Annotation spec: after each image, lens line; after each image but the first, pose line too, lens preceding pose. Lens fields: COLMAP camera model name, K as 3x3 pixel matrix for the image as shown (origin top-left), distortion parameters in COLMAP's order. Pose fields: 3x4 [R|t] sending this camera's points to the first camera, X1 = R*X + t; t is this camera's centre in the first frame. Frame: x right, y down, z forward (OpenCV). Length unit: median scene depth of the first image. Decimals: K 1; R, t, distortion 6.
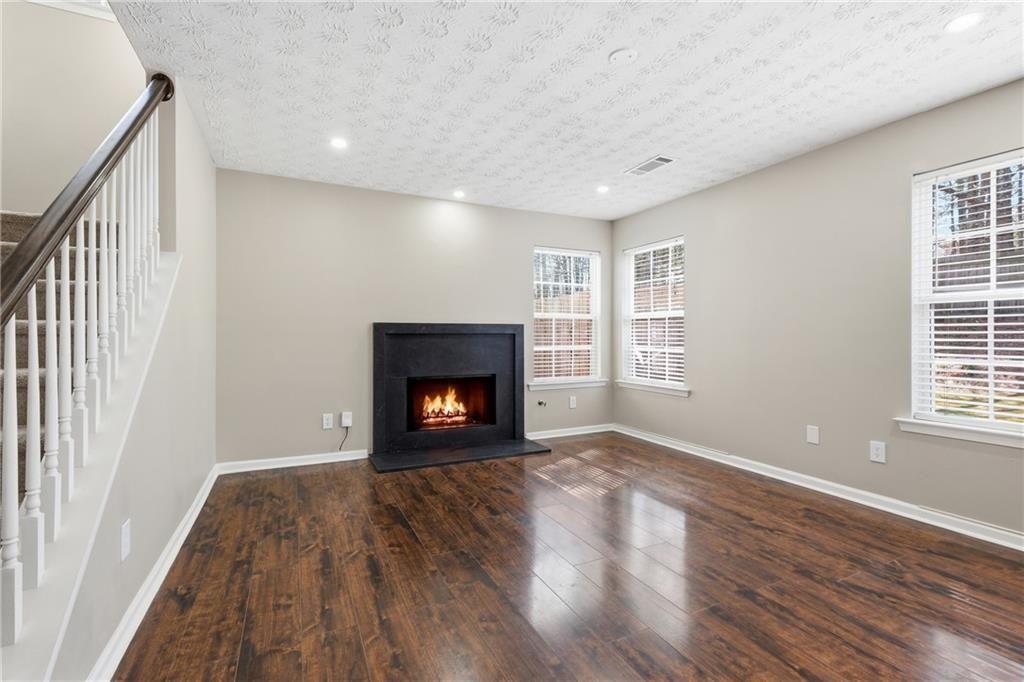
lens RADIAL K [[443.0, 0, 510.2], [0, 443.0, 337.0], [0, 0, 1]] dist [-0.001756, -0.000024]
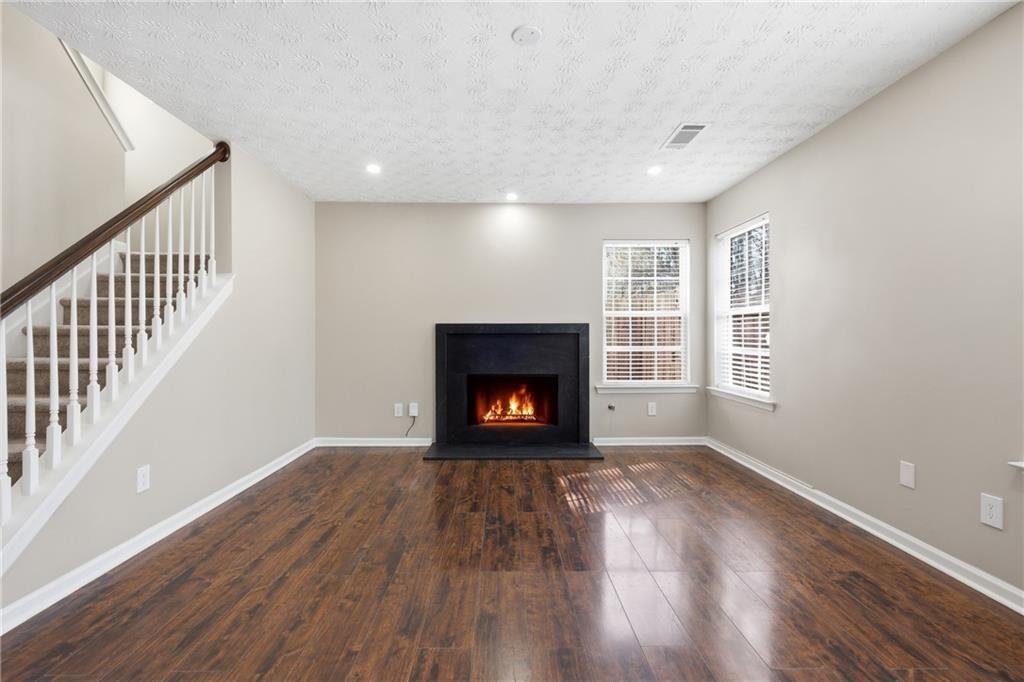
lens RADIAL K [[443.0, 0, 510.2], [0, 443.0, 337.0], [0, 0, 1]] dist [-0.001756, -0.000024]
pose [[0.911575, 0.000534, -0.411133, 0.310424], [-0.000053, 0.999999, 0.001181, -0.000791], [0.411133, -0.001055, 0.911575, 0.071491]]
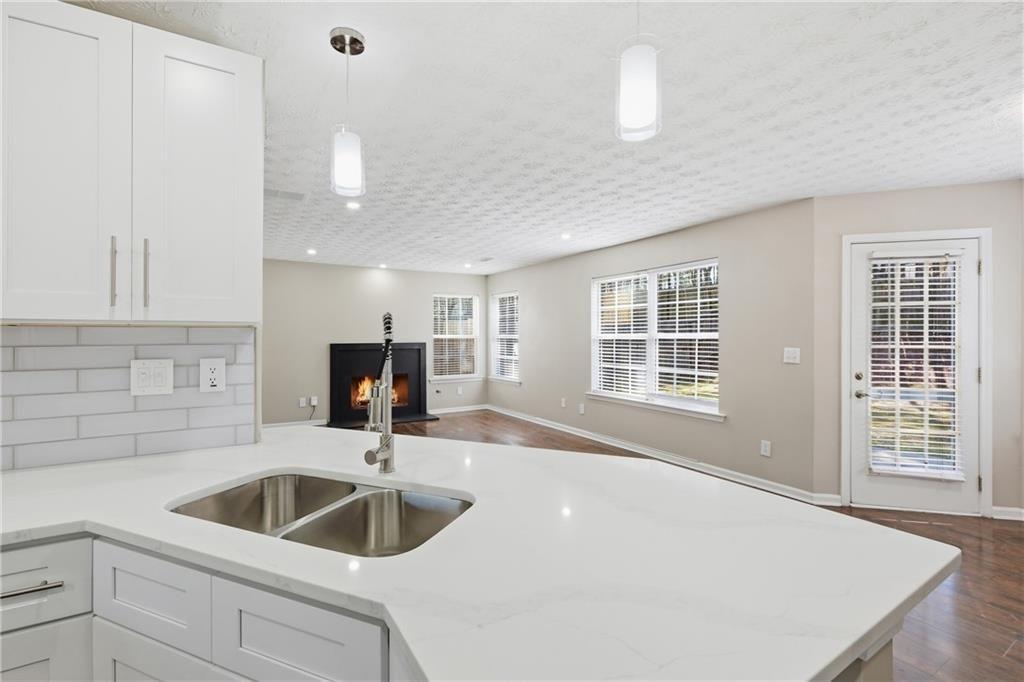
lens RADIAL K [[431.6, 0, 505.5], [0, 431.6, 339.9], [0, 0, 1]] dist [-0.001637, -0.000554]
pose [[0.995062, -0.001639, 0.099245, 0.188347], [0.001152, 0.999987, 0.004966, -0.053240], [-0.099252, -0.004828, 0.995051, -0.686549]]
